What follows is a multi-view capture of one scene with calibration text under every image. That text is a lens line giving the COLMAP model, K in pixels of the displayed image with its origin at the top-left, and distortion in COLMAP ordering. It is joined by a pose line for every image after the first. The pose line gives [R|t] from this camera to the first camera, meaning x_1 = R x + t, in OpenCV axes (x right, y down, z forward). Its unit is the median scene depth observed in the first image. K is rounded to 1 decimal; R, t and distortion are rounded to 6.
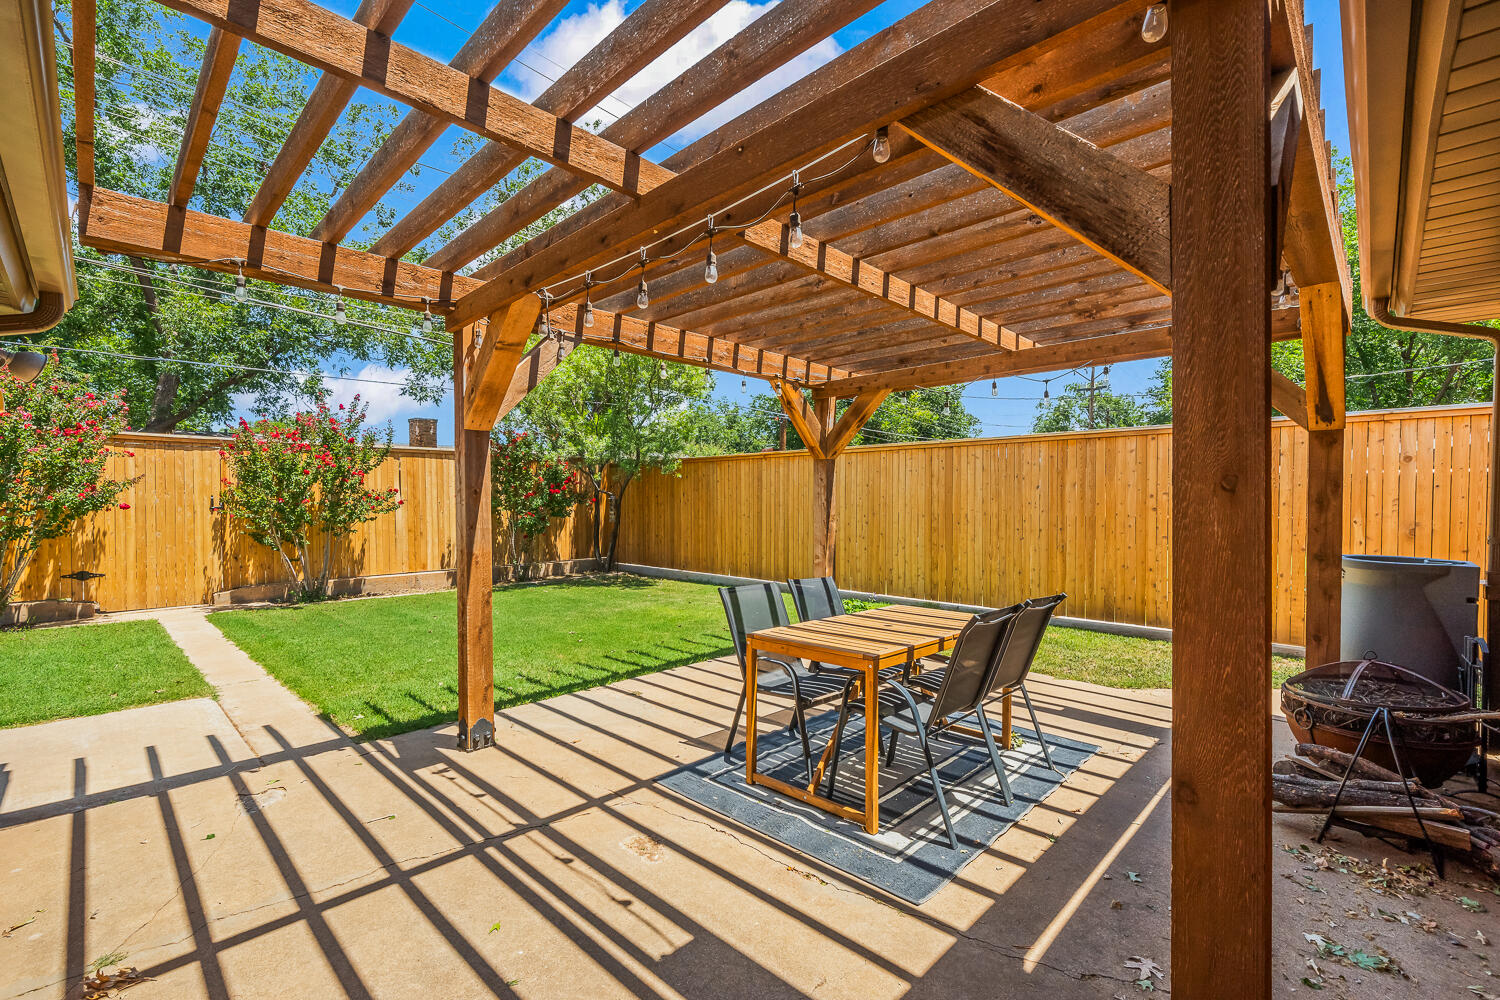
lens RADIAL K [[646.7, 0, 749.9], [0, 646.7, 489.4], [0, 0, 1]] dist [-0.001113, 0.000210]
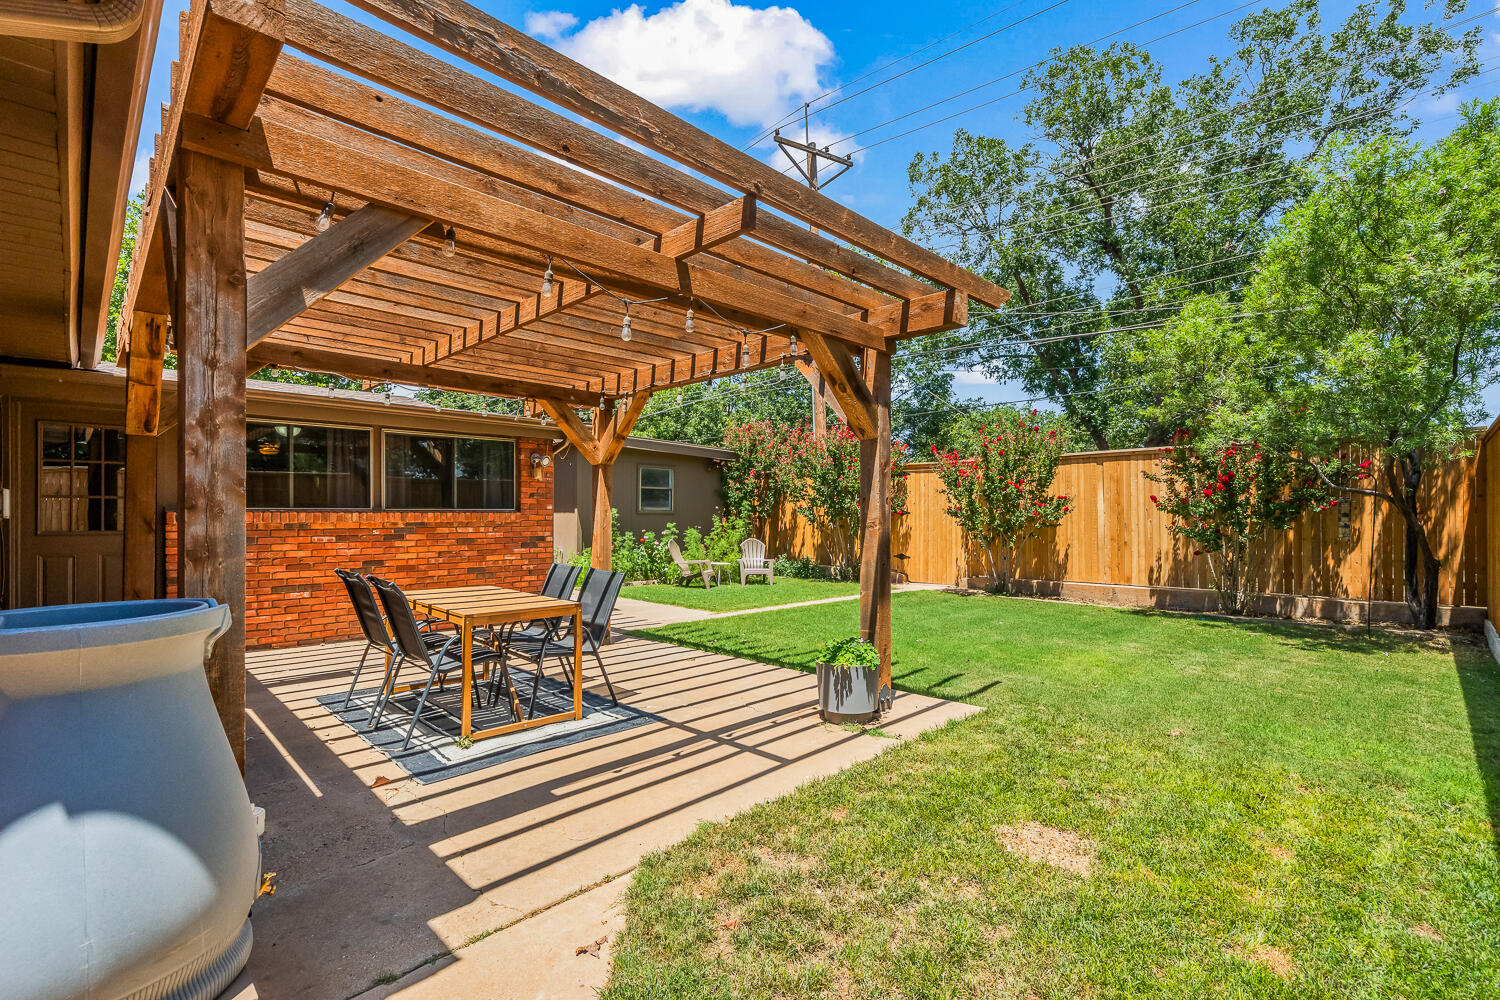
lens RADIAL K [[672.9, 0, 739.6], [0, 672.9, 496.1], [0, 0, 1]] dist [0.001510, 0.000403]
pose [[-0.019357, -0.026156, -0.999470, 0.630177], [0.020409, 0.999439, -0.026551, 0.020834], [0.999604, -0.020912, -0.018812, 0.632378]]
